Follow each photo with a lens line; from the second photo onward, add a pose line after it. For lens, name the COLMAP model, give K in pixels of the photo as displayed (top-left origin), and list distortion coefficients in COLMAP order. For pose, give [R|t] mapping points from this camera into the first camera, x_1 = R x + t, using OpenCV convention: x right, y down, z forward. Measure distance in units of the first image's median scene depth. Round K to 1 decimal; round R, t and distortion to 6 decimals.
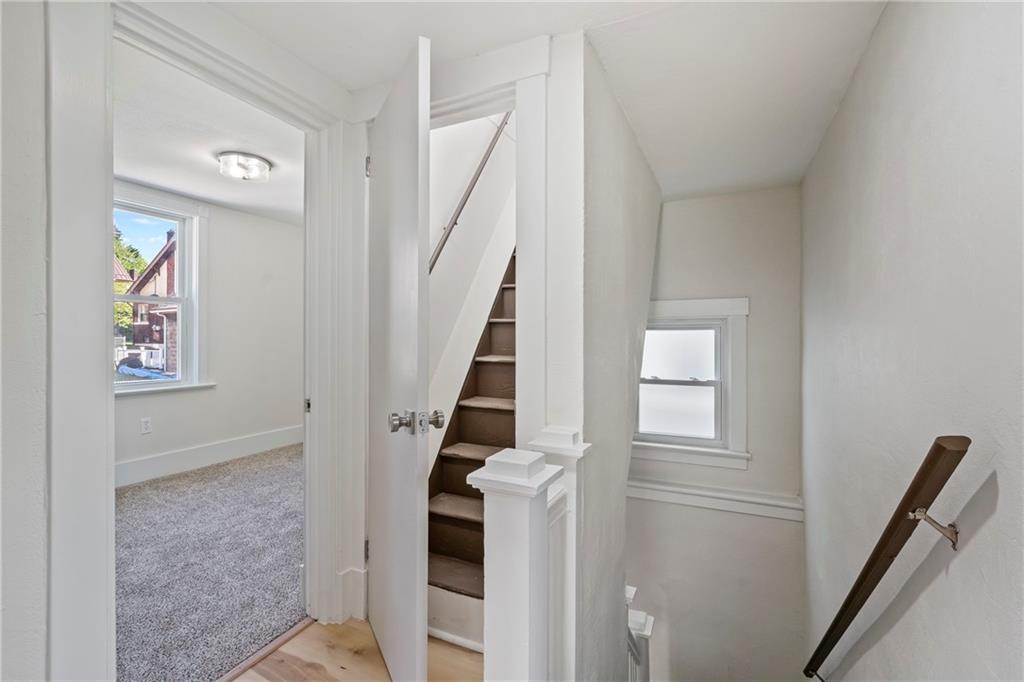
lens RADIAL K [[473.6, 0, 510.4], [0, 473.6, 337.1], [0, 0, 1]] dist [0.004616, 0.000451]
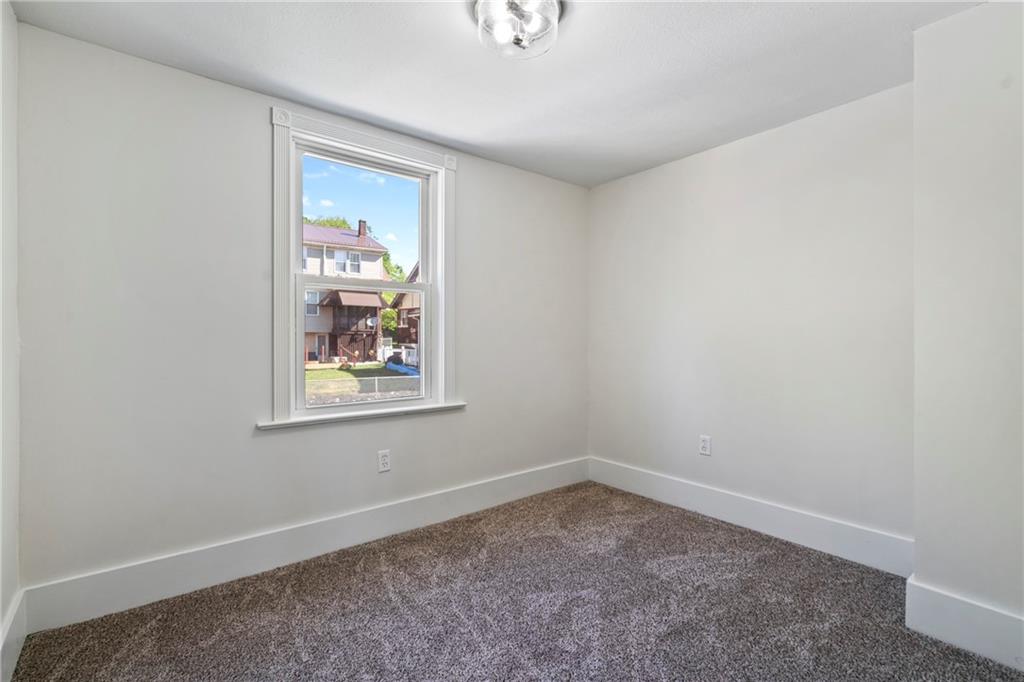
lens RADIAL K [[473.6, 0, 510.1], [0, 473.6, 338.9], [0, 0, 1]] dist [0.004616, 0.000451]
pose [[0.904010, -0.000555, -0.427511, -0.061399], [0.001760, 0.999996, 0.002422, 0.000003], [0.427508, -0.002942, 0.904007, 0.092733]]
